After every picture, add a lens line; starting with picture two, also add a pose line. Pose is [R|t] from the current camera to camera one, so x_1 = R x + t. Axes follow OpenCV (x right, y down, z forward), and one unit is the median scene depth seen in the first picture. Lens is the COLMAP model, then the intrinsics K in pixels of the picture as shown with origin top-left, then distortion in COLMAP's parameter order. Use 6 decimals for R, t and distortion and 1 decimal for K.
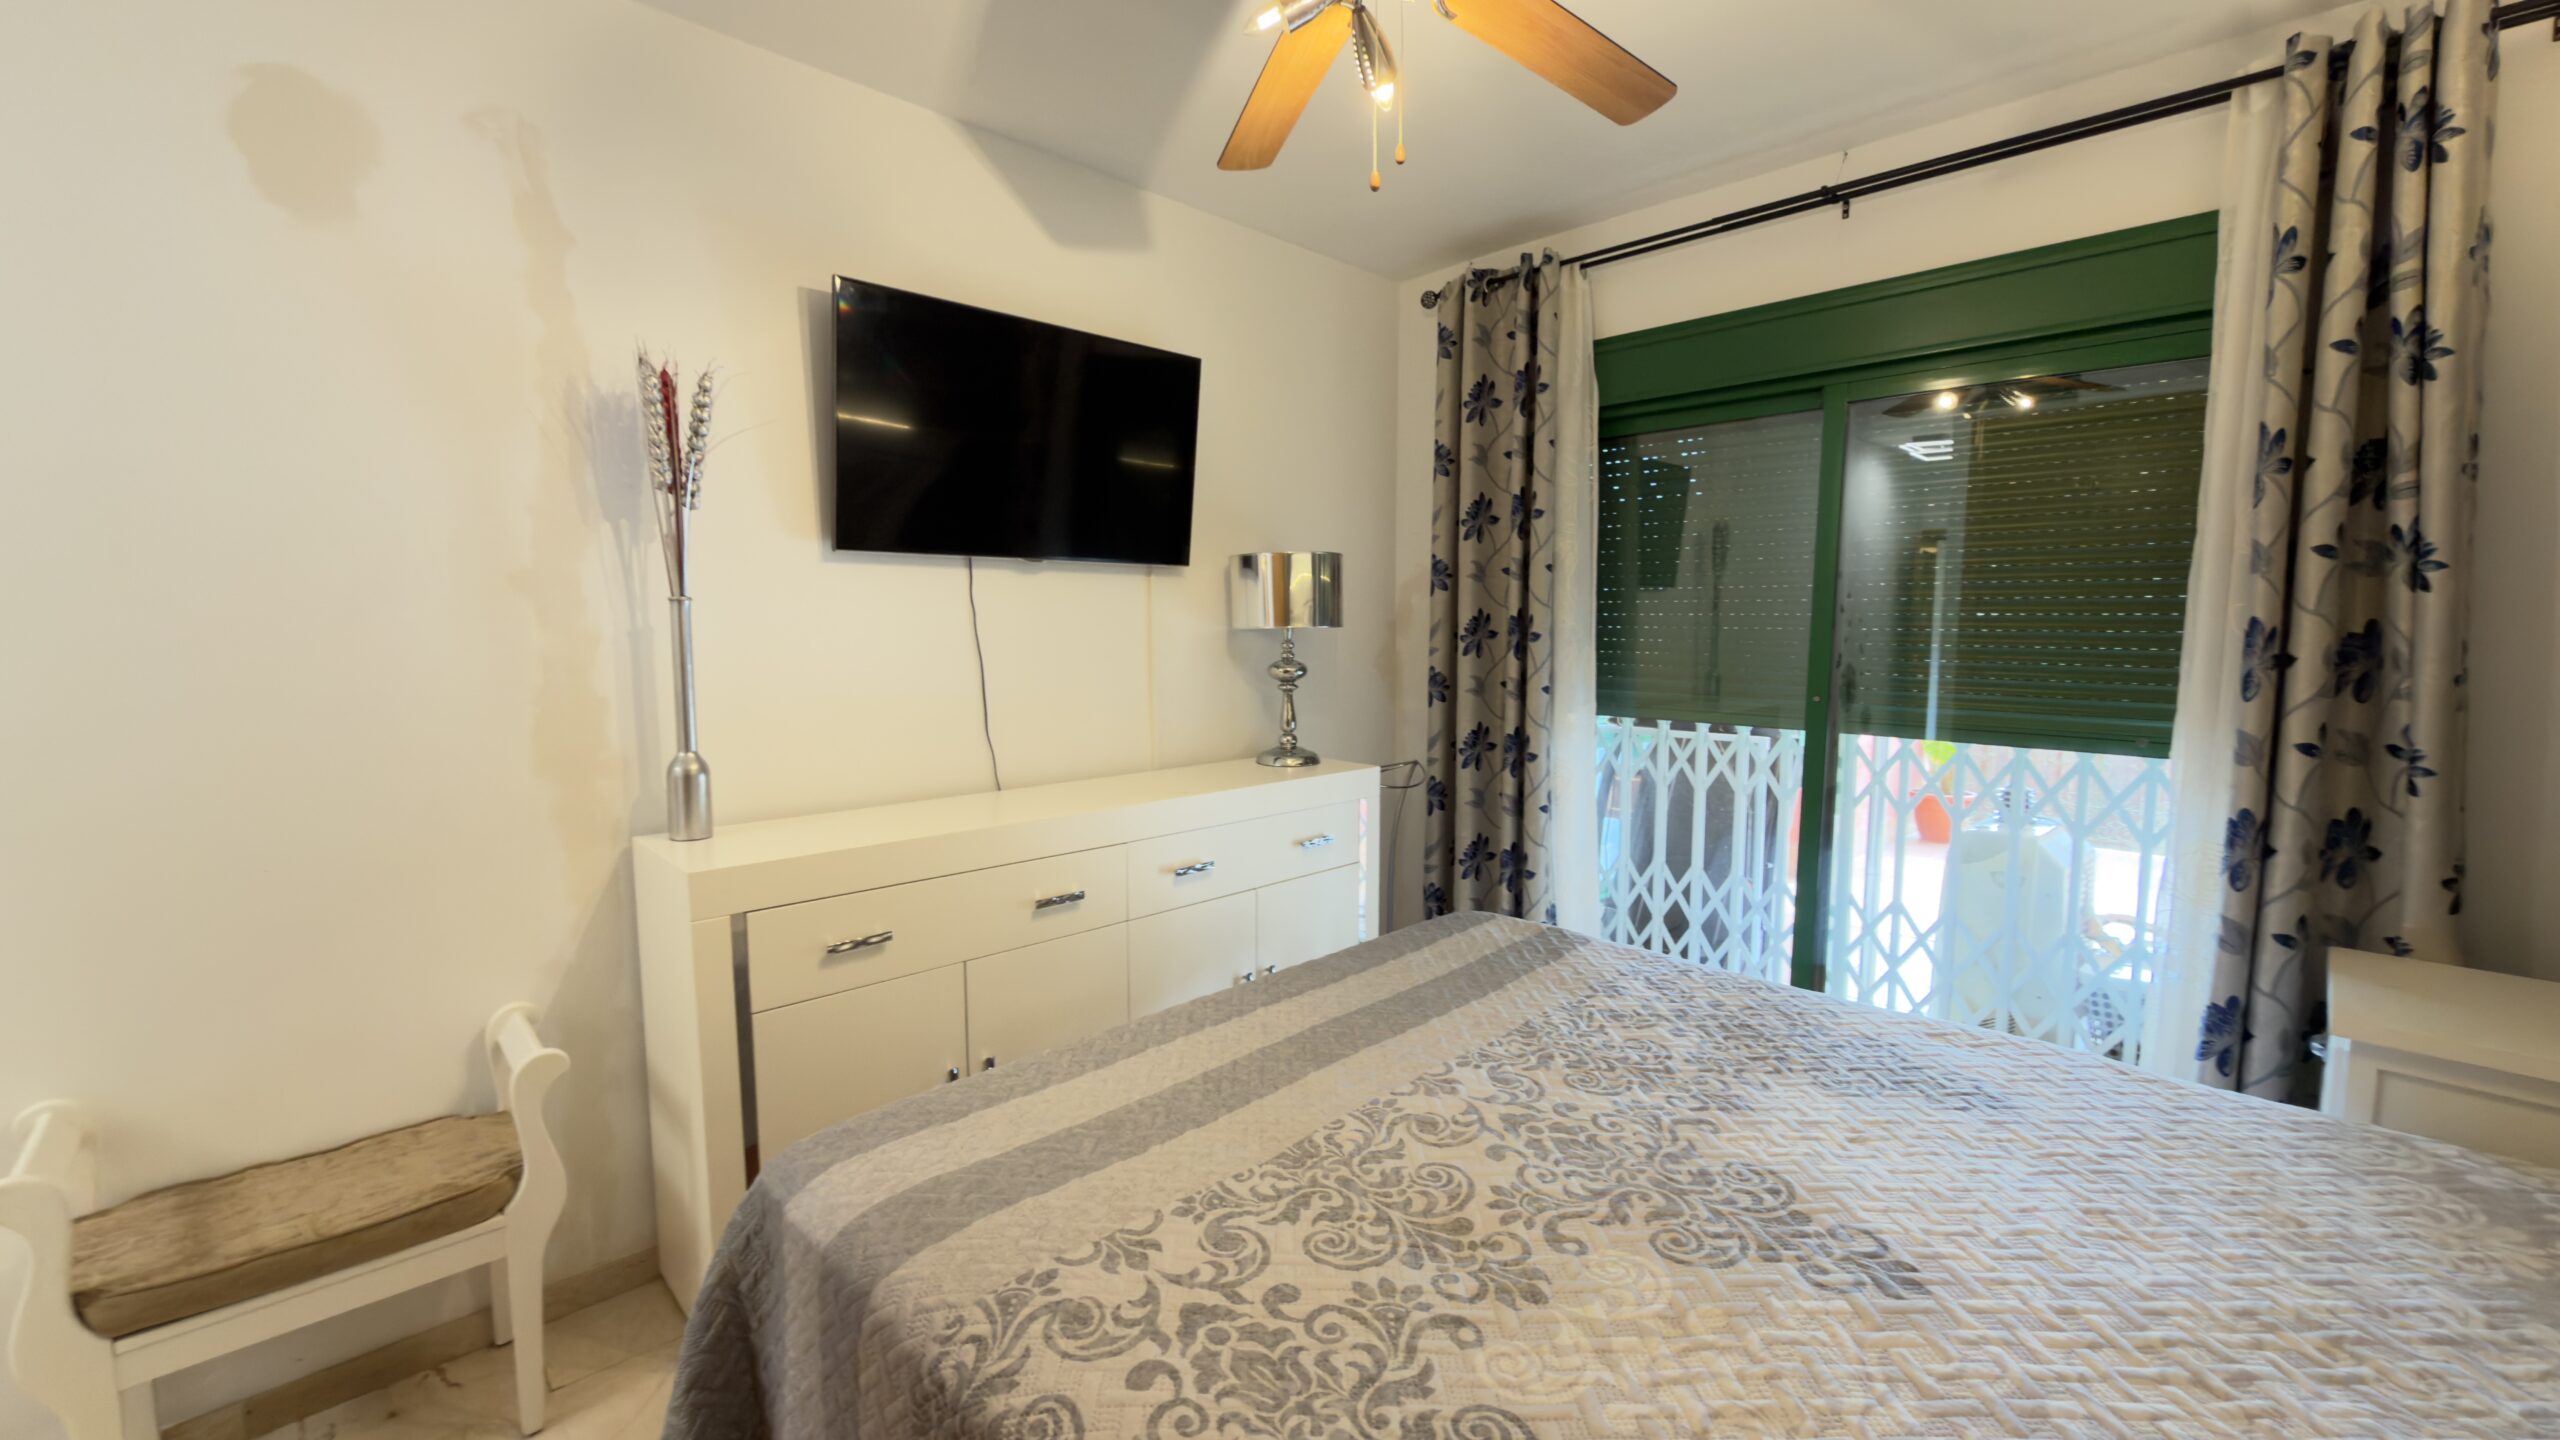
lens RADIAL K [[1028.4, 0, 1280.0], [0, 1028.4, 720.0], [0, 0, 1]] dist [0.000994, 0.000084]
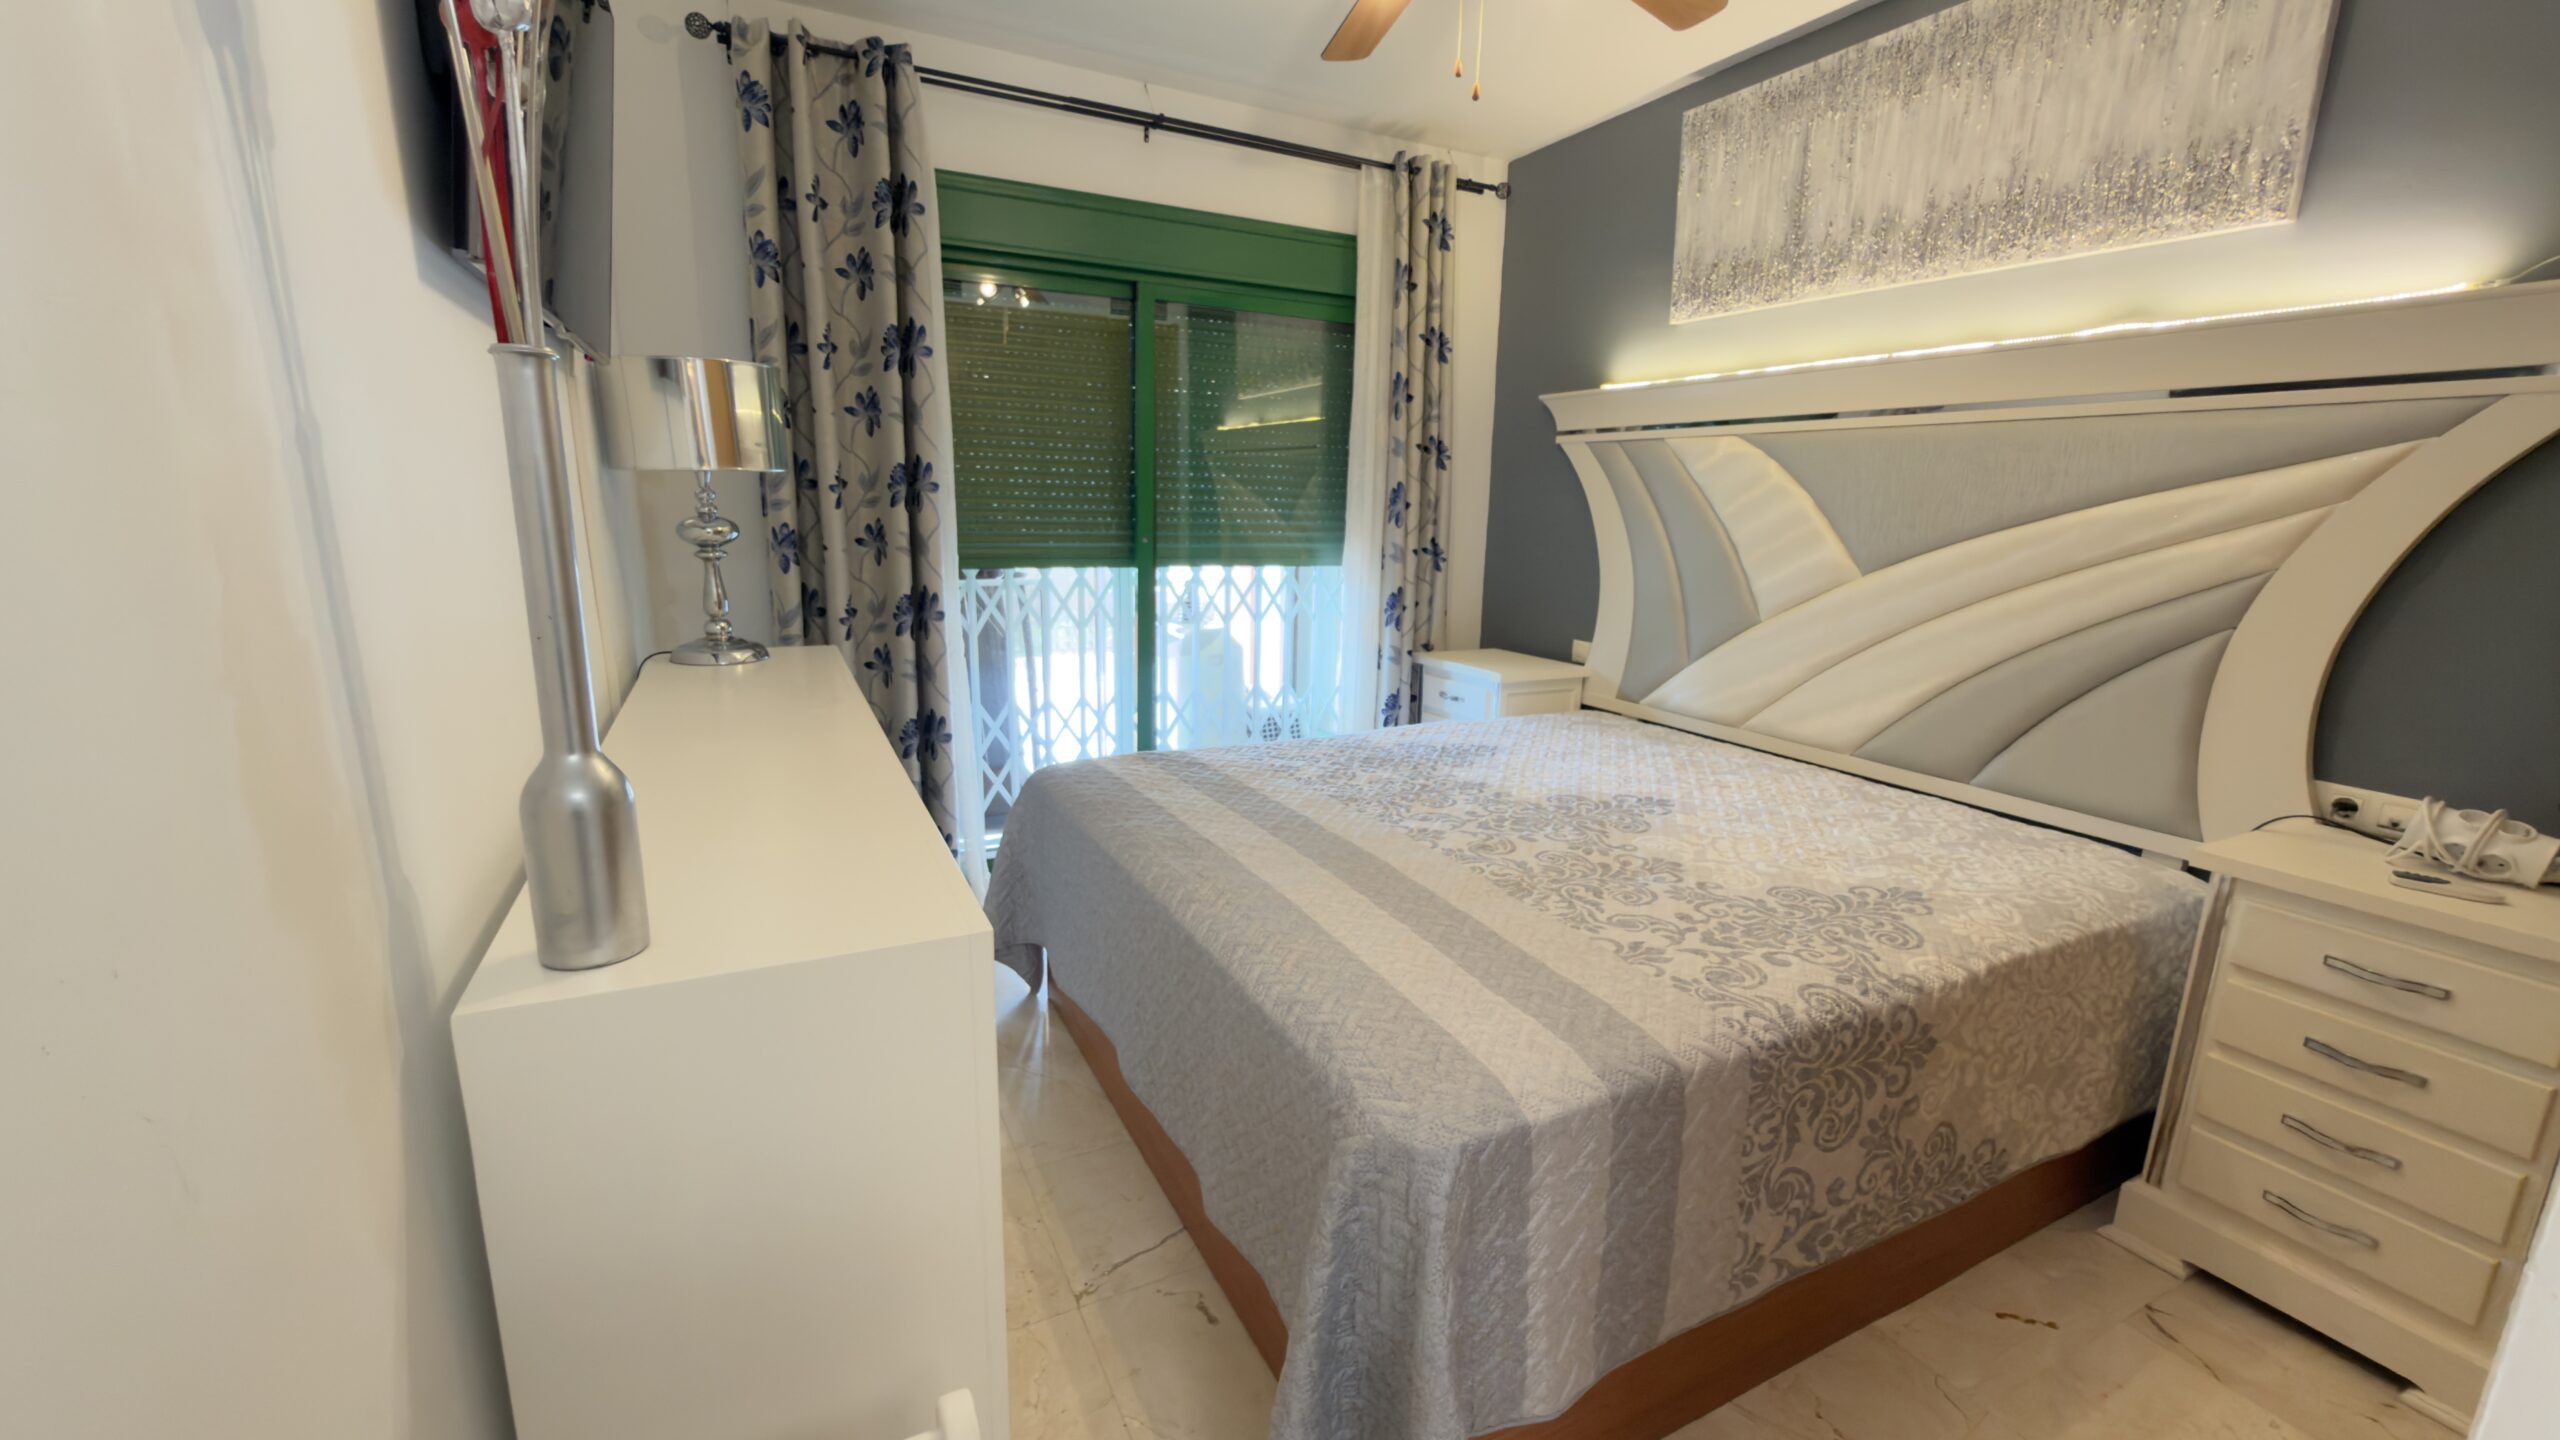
lens RADIAL K [[1028.4, 0, 1280.0], [0, 1028.4, 720.0], [0, 0, 1]] dist [0.000994, 0.000084]
pose [[0.293132, -0.198314, 0.935278, -1.148841], [0.069788, 0.980079, 0.185941, -0.048210], [-0.953522, 0.010766, 0.301132, 0.812848]]
